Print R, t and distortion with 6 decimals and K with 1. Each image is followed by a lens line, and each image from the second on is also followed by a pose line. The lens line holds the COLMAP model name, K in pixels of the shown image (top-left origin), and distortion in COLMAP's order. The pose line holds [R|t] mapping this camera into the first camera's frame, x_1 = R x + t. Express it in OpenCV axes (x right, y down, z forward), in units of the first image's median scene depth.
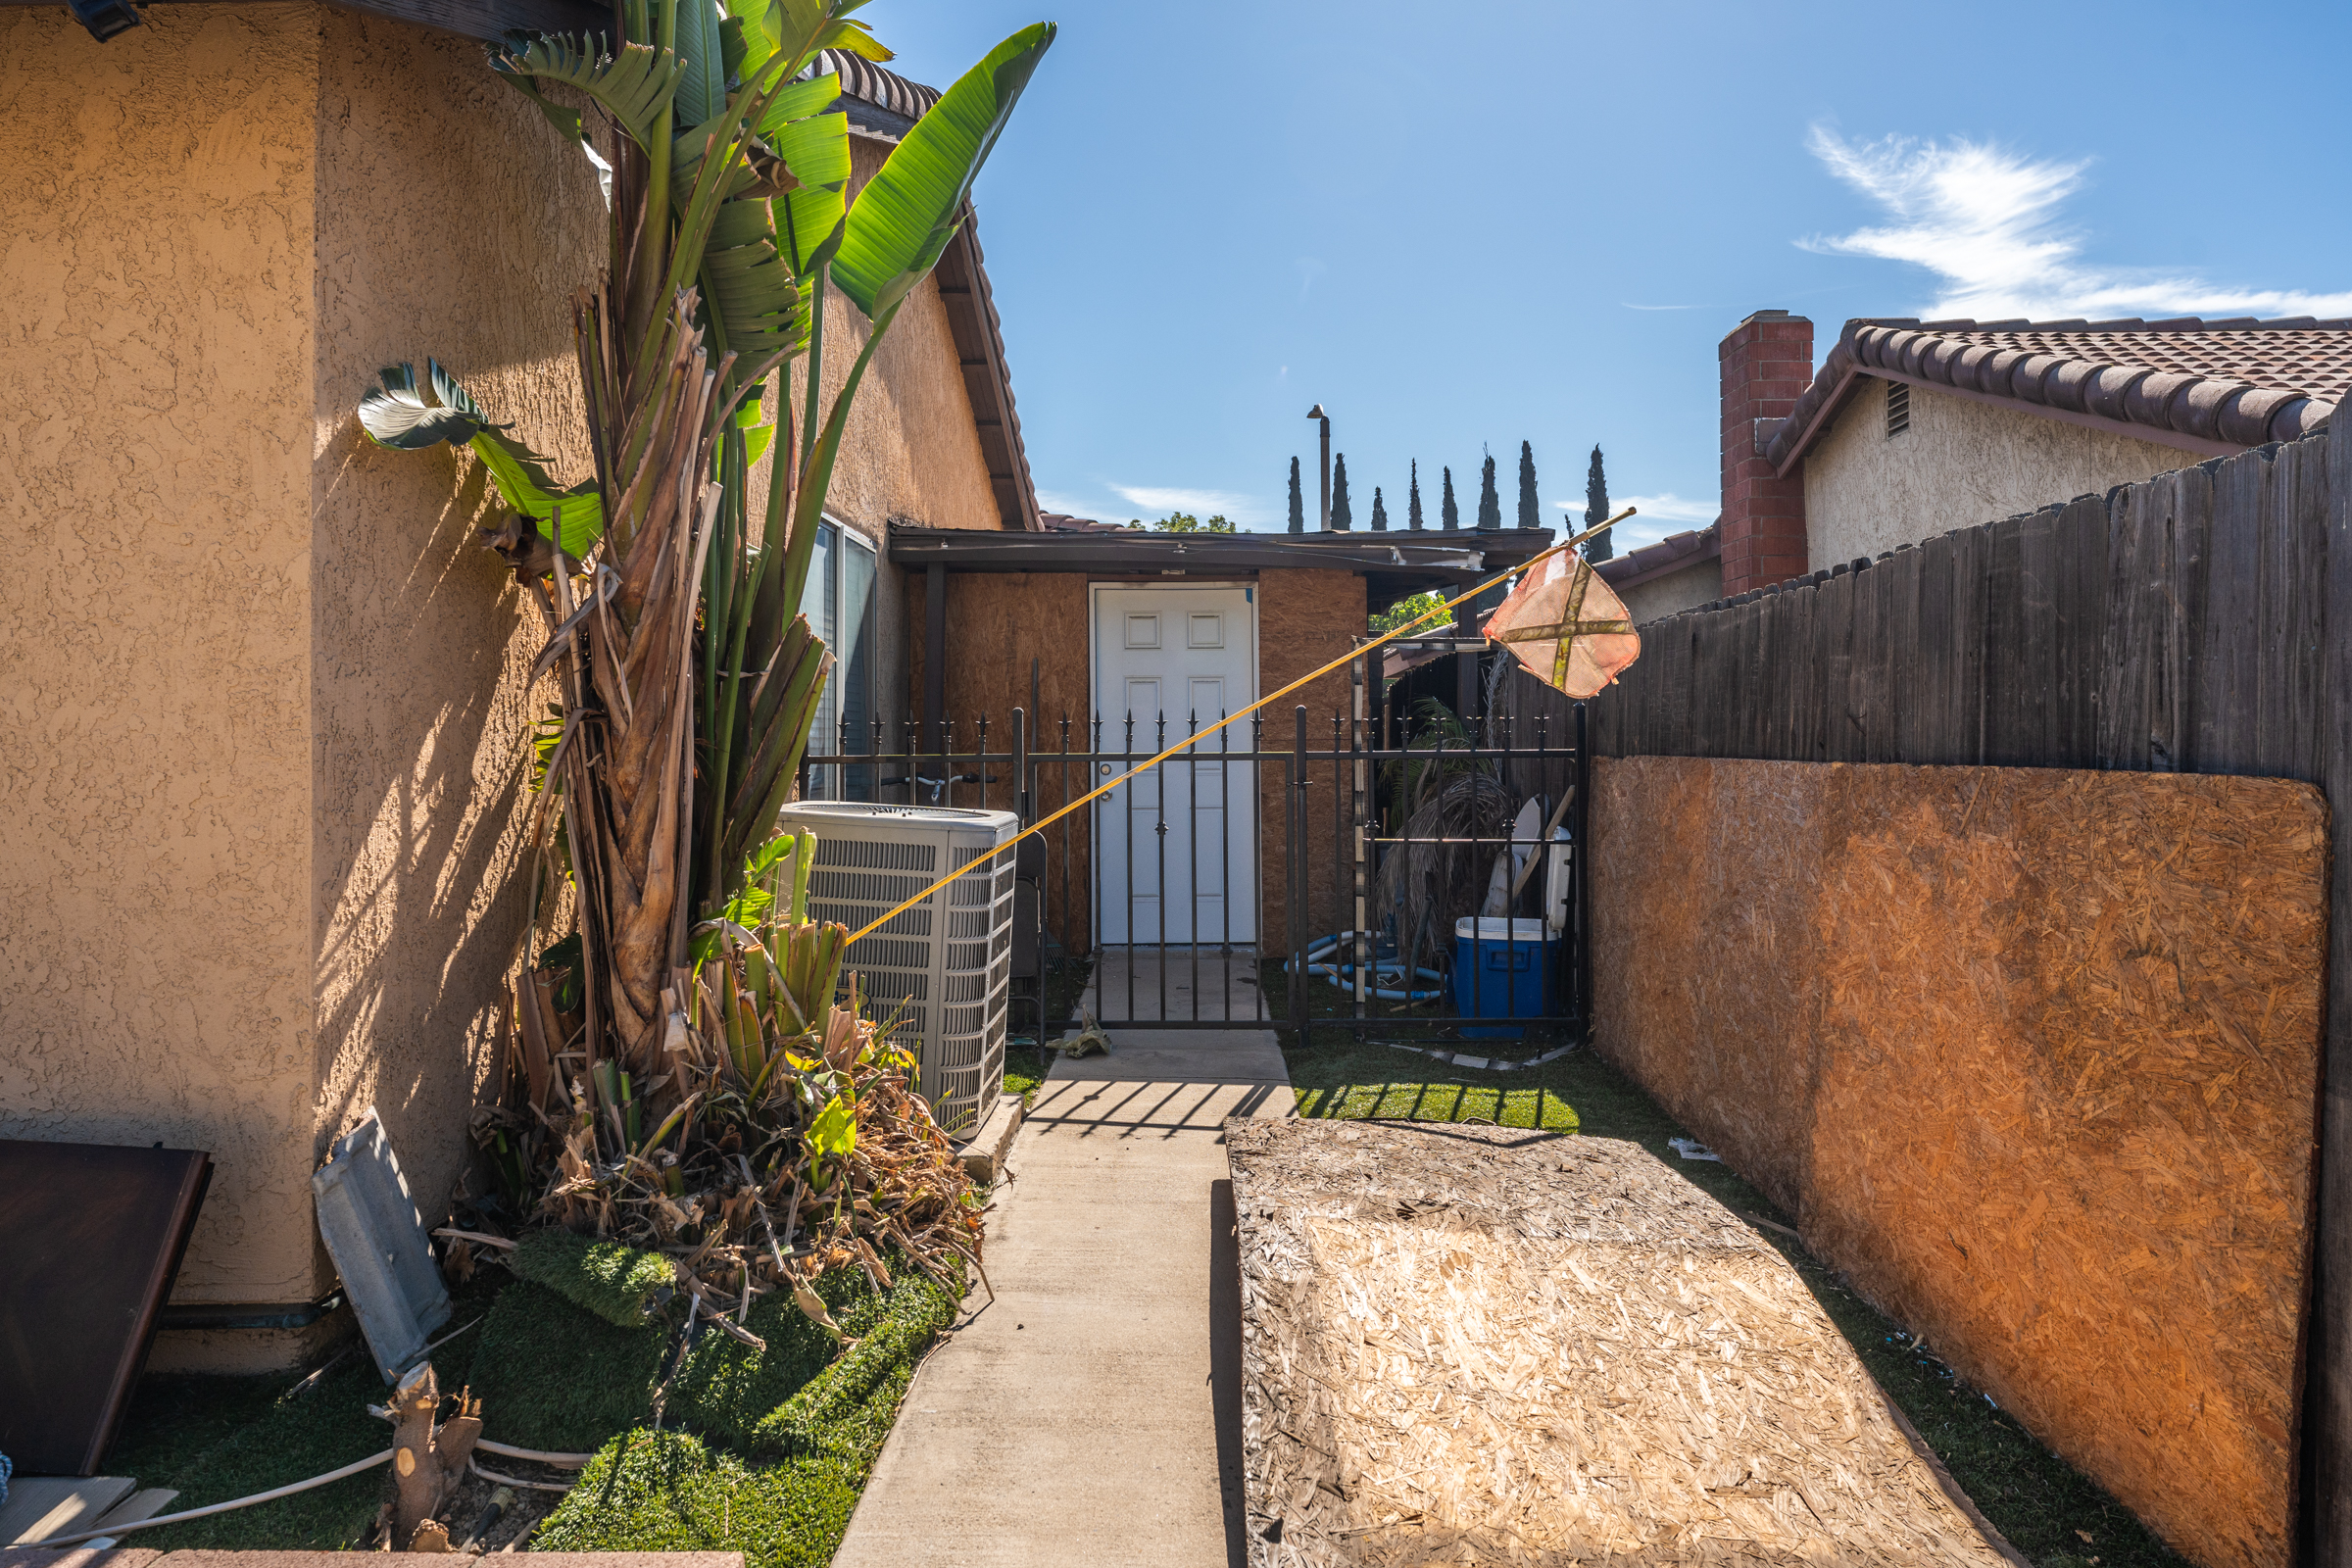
lens RADIAL K [[1578.2, 0, 1176.0], [0, 1578.2, 784.0], [0, 0, 1]] dist [-0.000562, 0.003648]
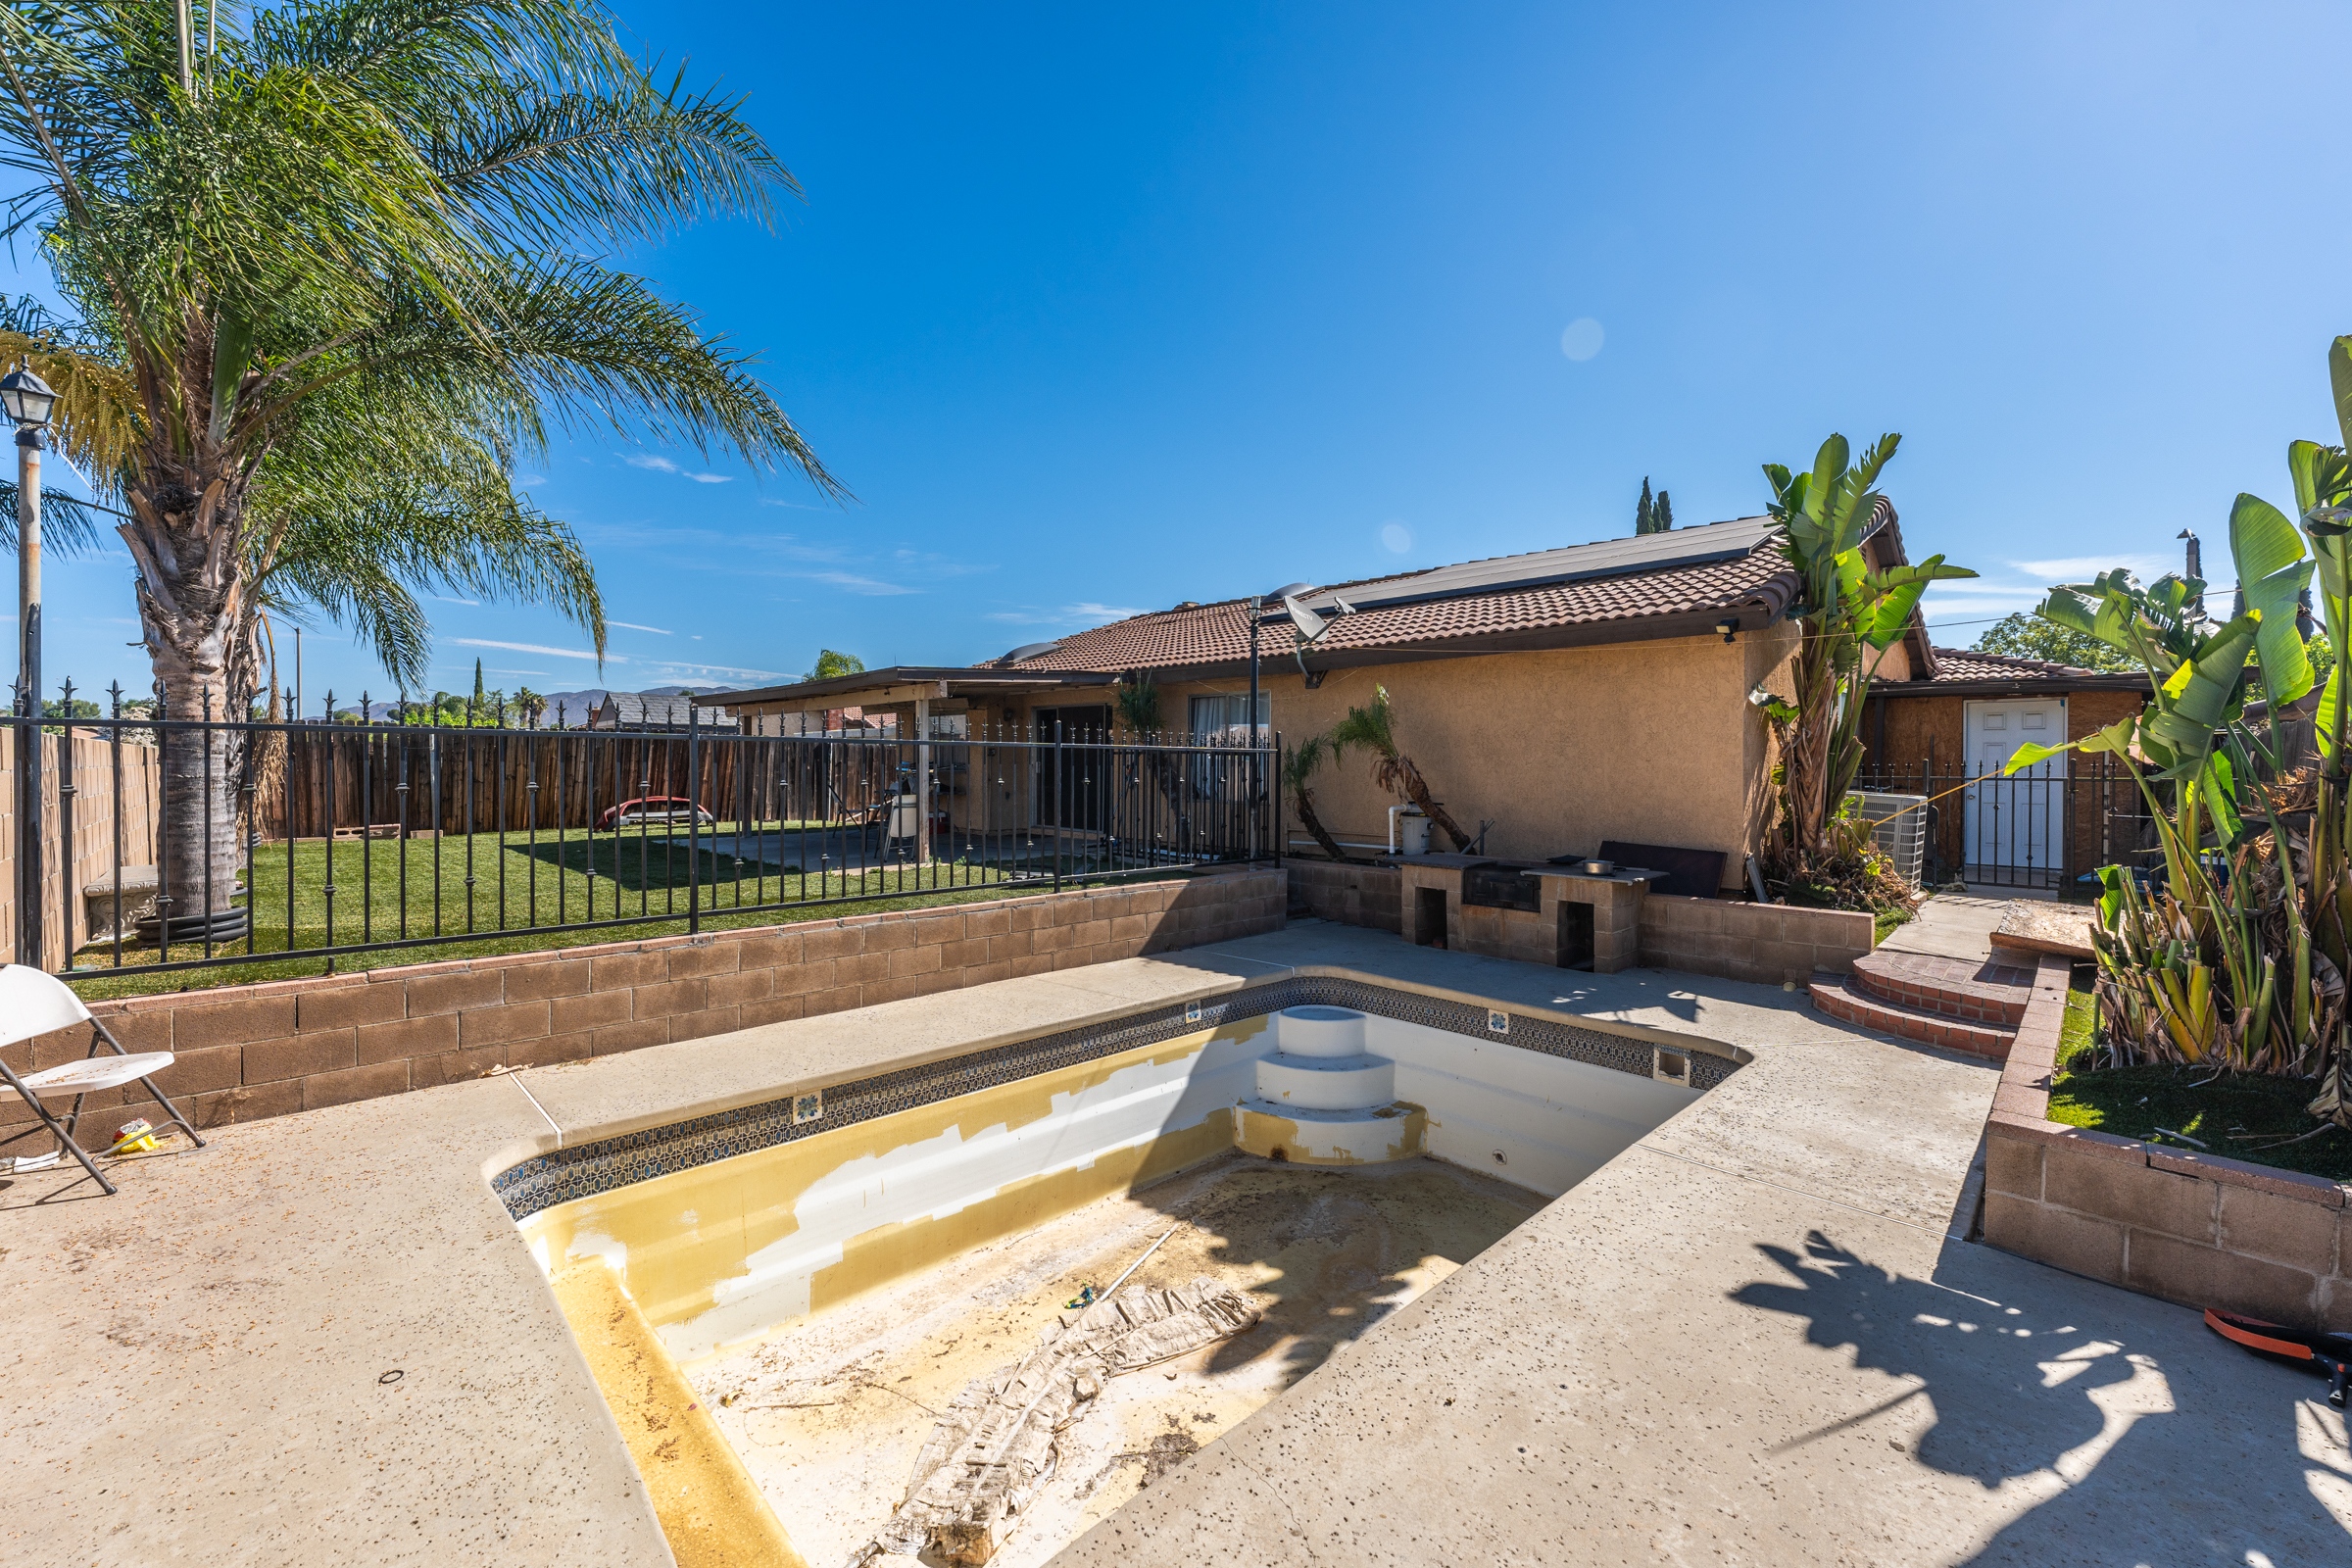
lens RADIAL K [[971.9, 0, 1161.3], [0, 971.9, 770.2], [0, 0, 1]] dist [-0.001488, -0.000324]
pose [[0.731056, 0.013251, -0.682189, 0.129486], [-0.028035, 0.999550, -0.010628, 0.041267], [0.681741, 0.026895, 0.731099, -1.871347]]
